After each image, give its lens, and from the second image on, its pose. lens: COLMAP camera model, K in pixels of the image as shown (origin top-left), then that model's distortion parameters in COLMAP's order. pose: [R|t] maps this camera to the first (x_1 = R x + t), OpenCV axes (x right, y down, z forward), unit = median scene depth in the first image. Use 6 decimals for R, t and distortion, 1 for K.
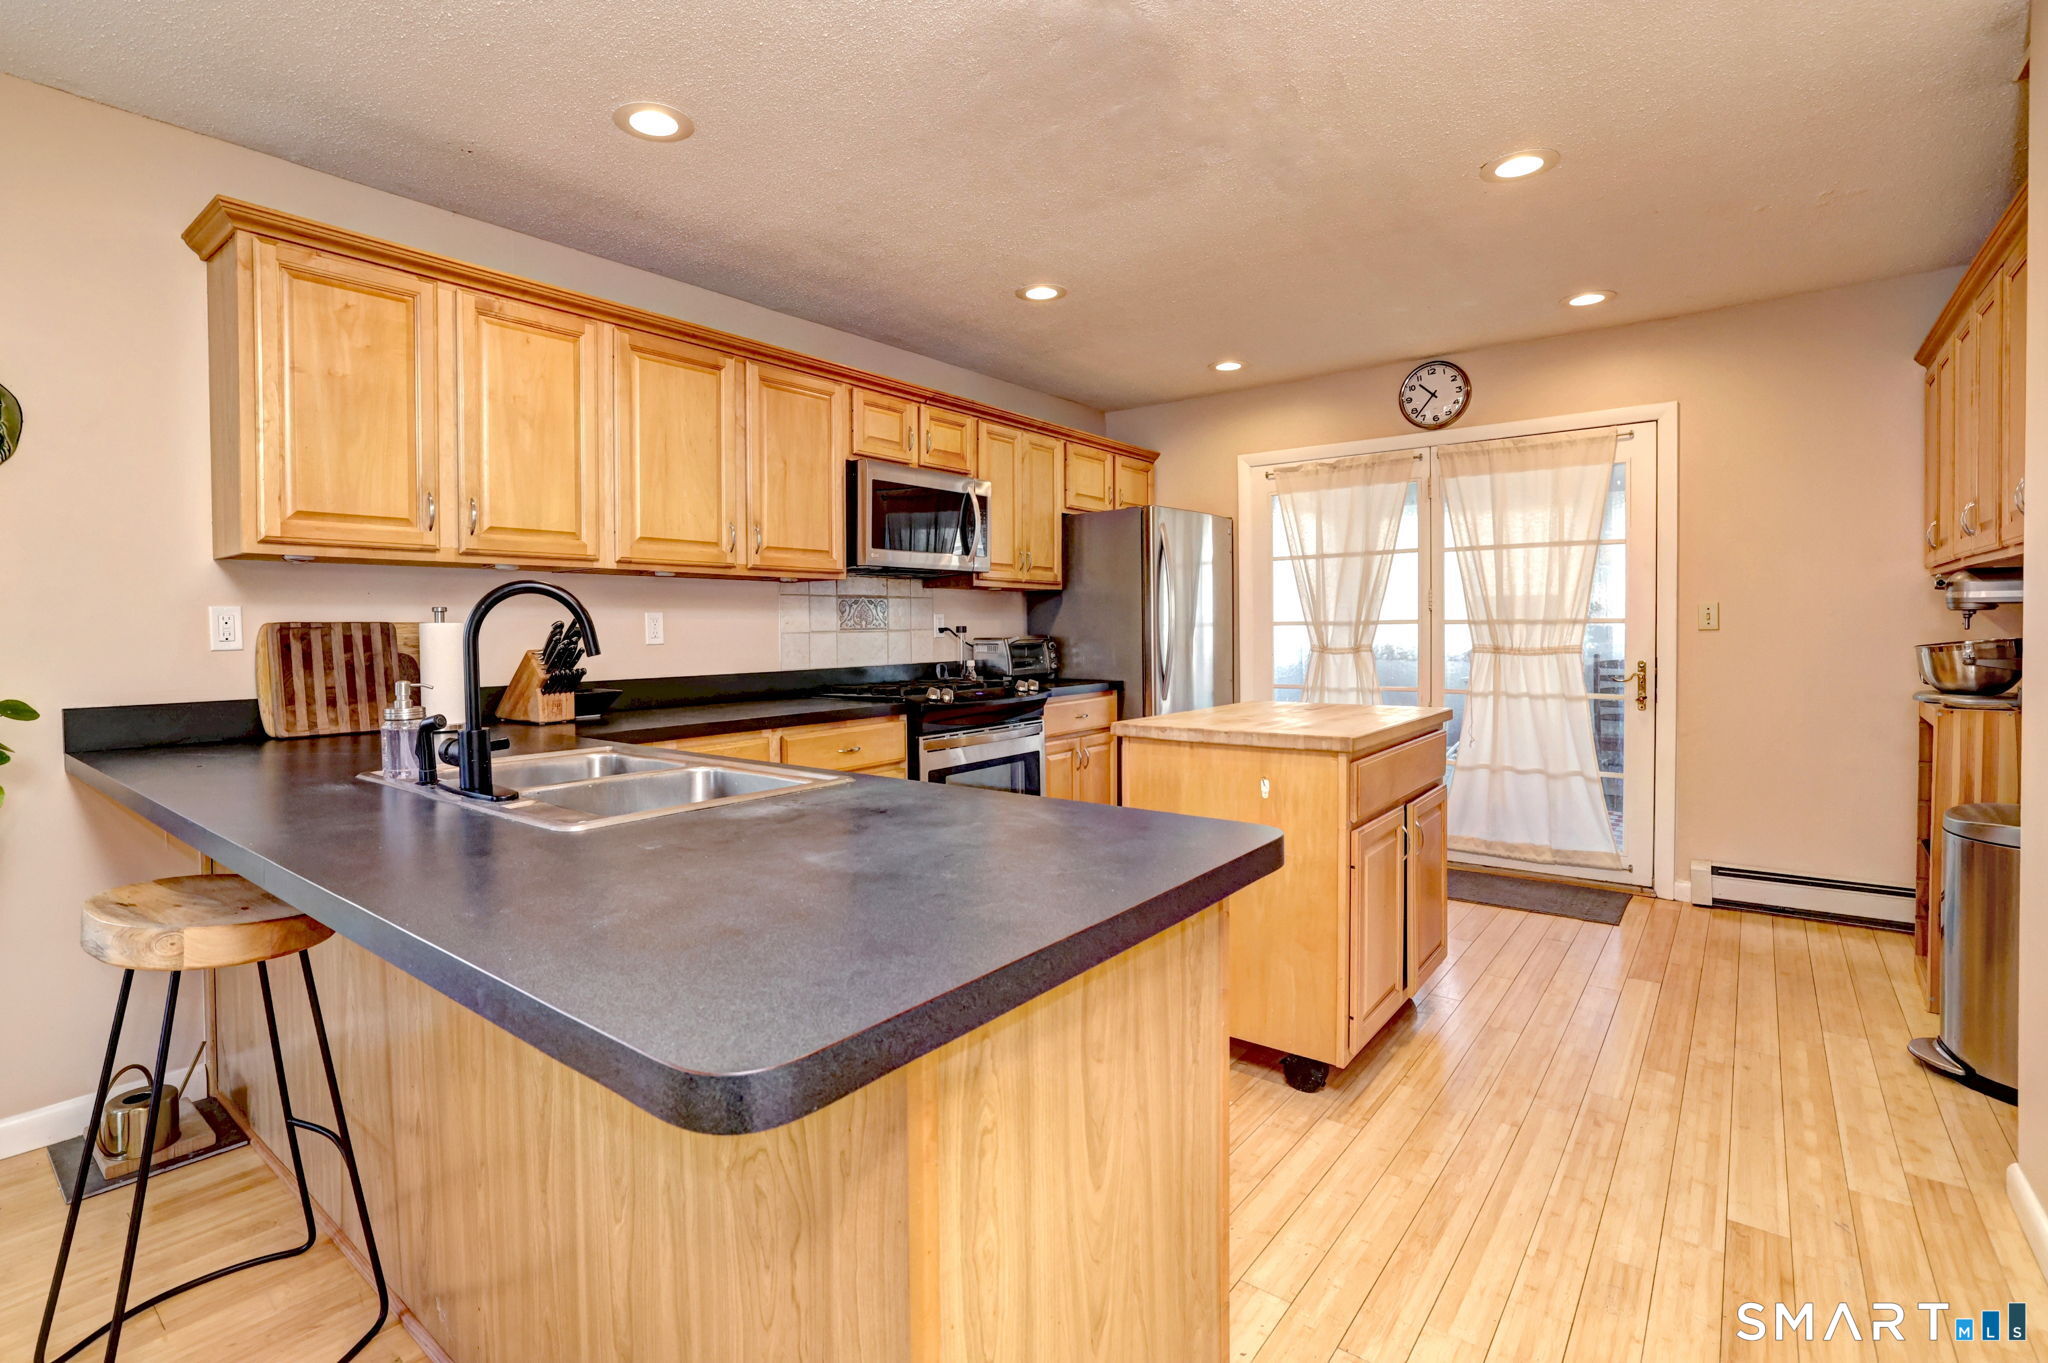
lens RADIAL K [[962.6, 0, 980.7], [0, 962.6, 656.9], [0, 0, 1]] dist [-0.045831, 0.021101]
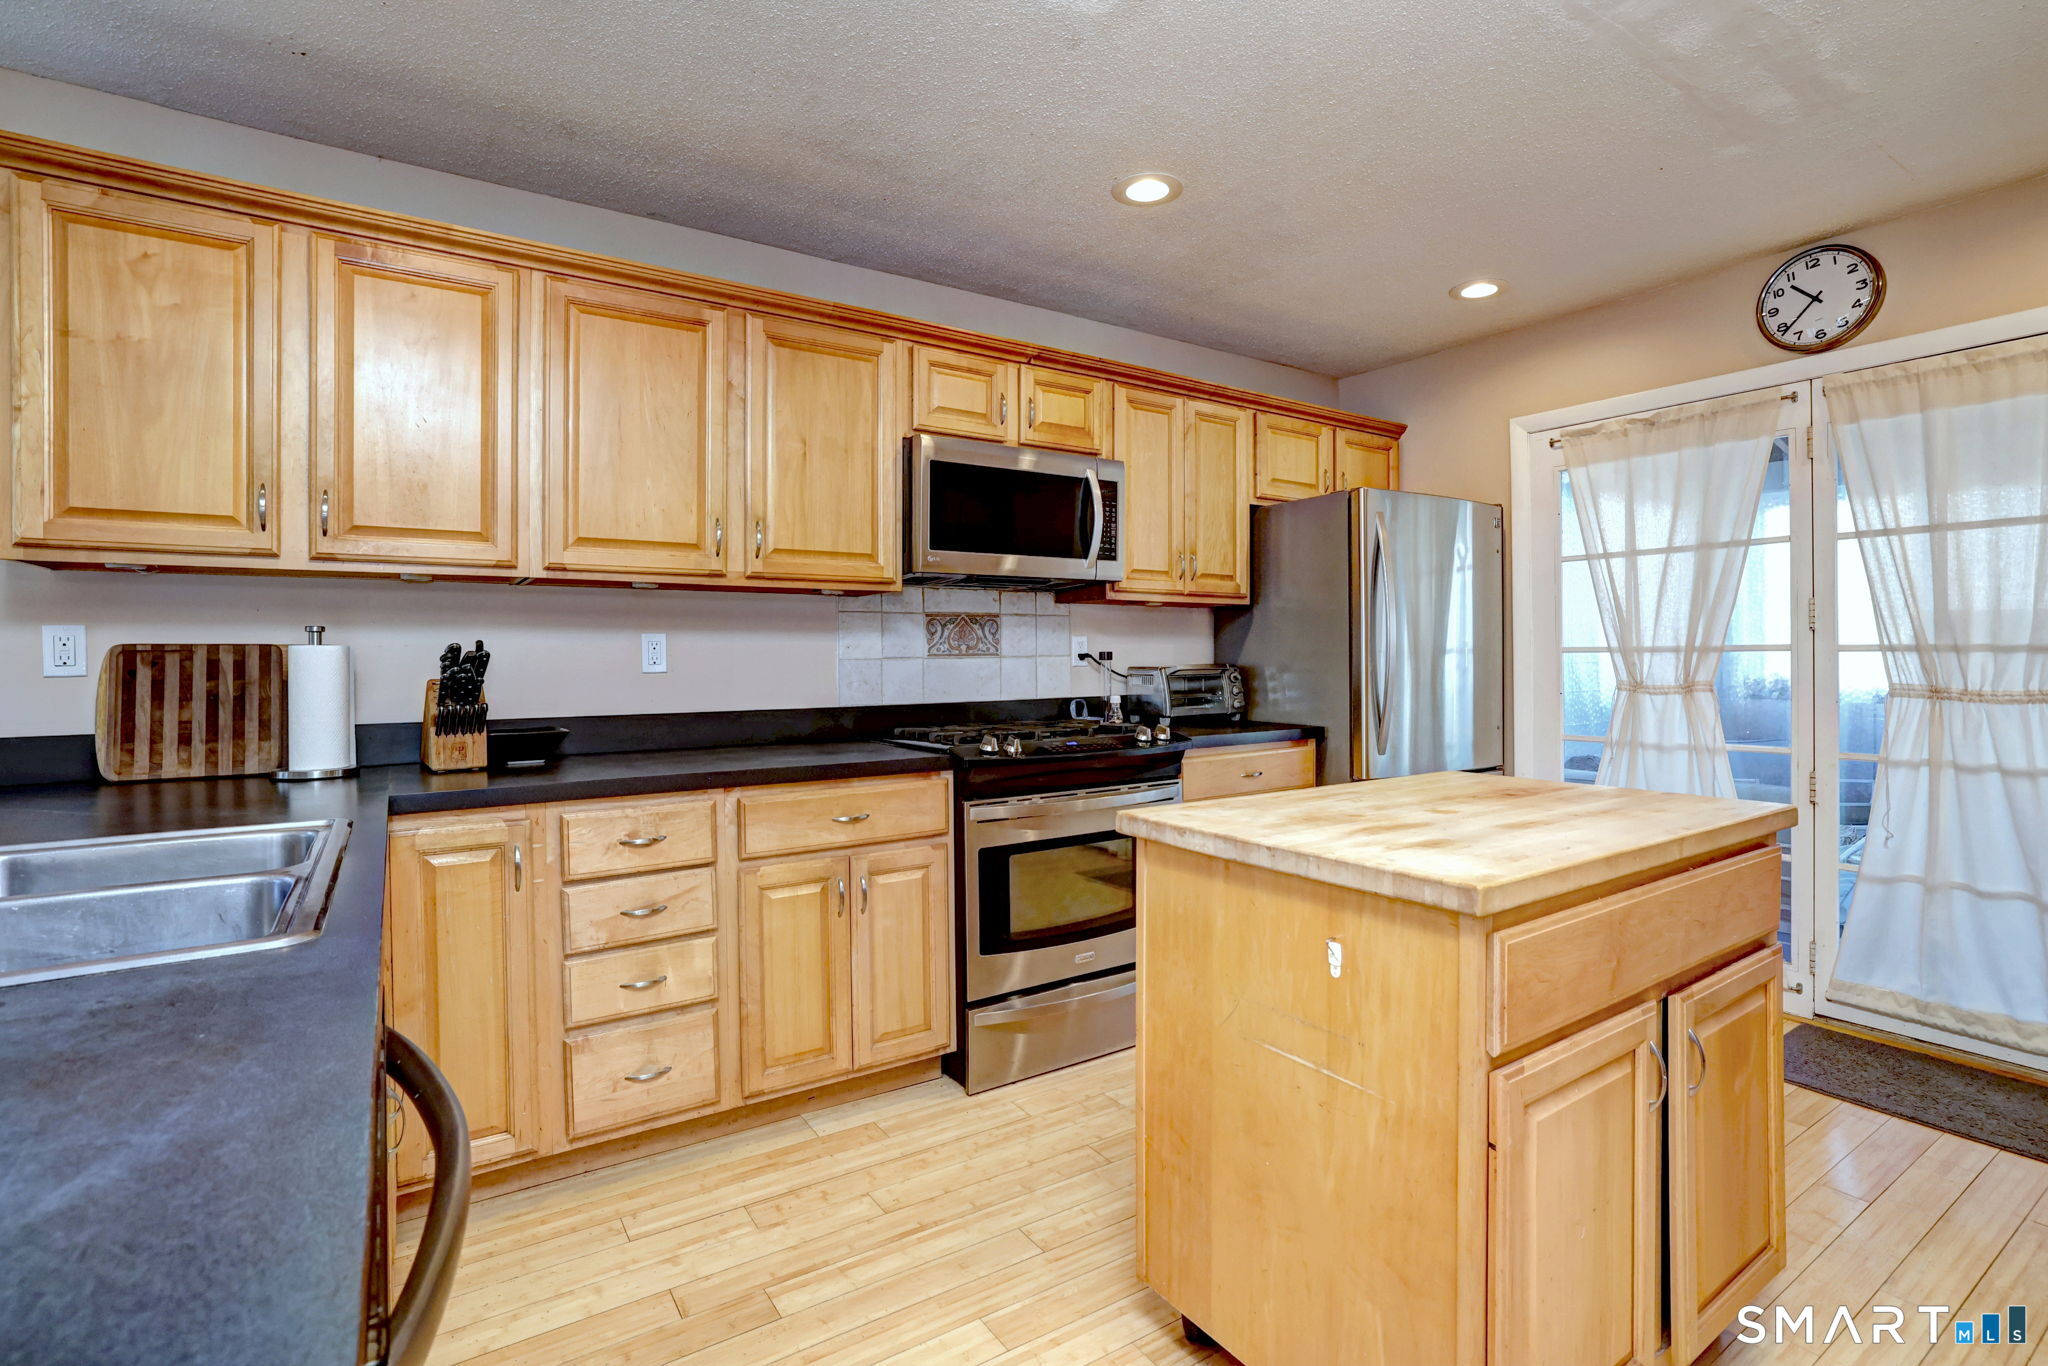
lens RADIAL K [[970.2, 0, 1036.1], [0, 970.2, 659.3], [0, 0, 1]] dist [-0.042689, 0.019980]
pose [[0.957271, 0.006895, -0.289110, 0.163689], [-0.013307, 0.999707, -0.020220, -0.009544], [0.288886, 0.023203, 0.957082, 0.243620]]
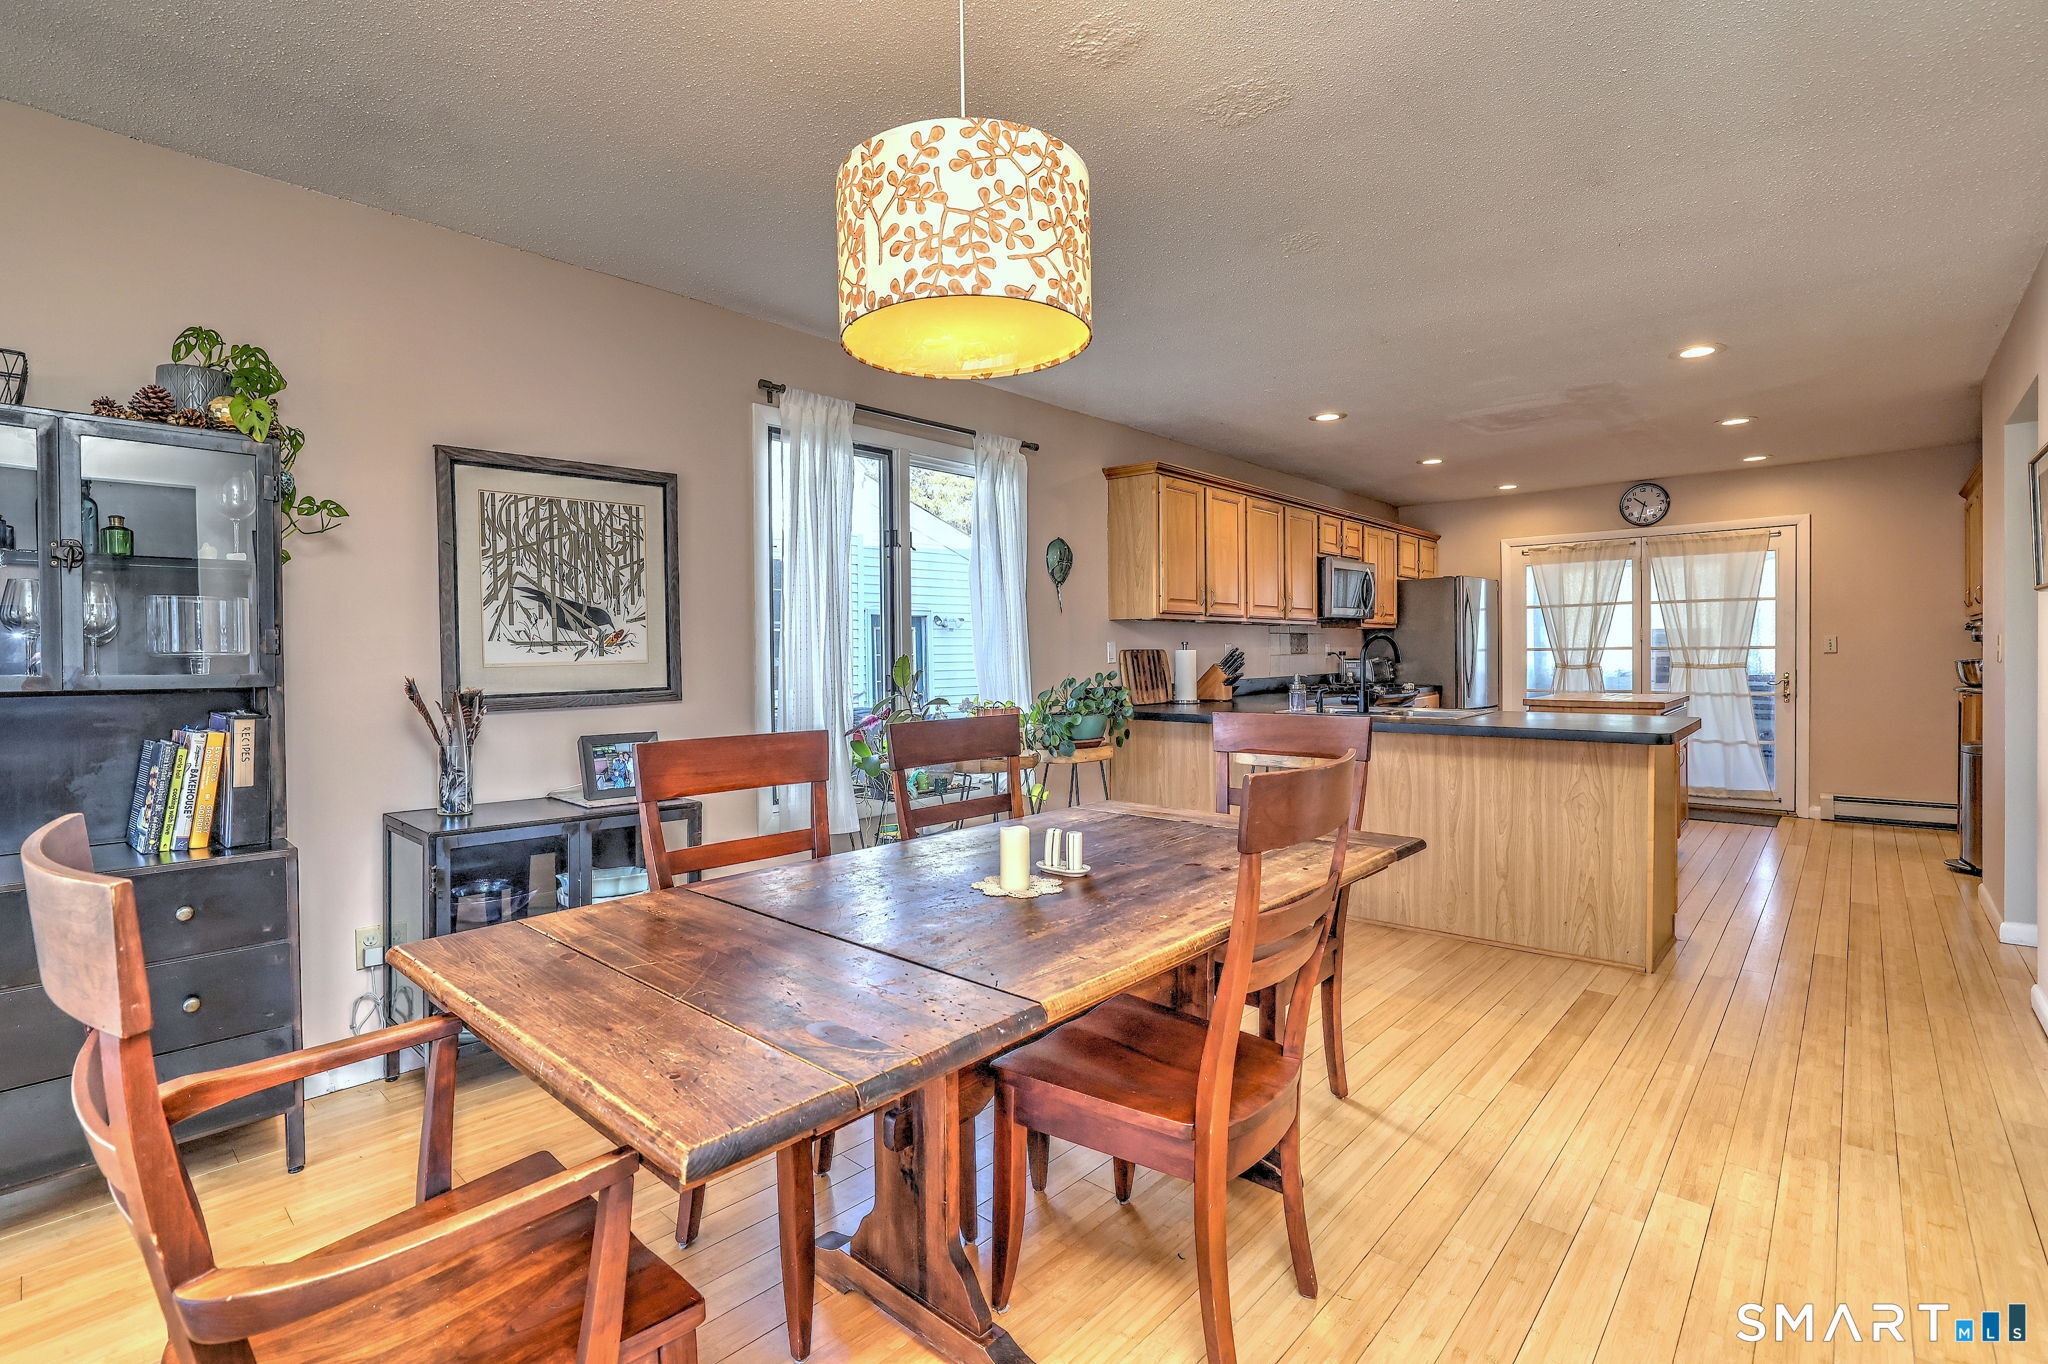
lens RADIAL K [[945.2, 0, 996.2], [0, 945.2, 674.2], [0, 0, 1]] dist [-0.044358, 0.019063]
pose [[0.997832, 0.000136, -0.065818, -0.522874], [-0.000619, 0.999973, -0.007312, 0.019326], [0.065815, 0.007337, 0.997805, -0.639570]]
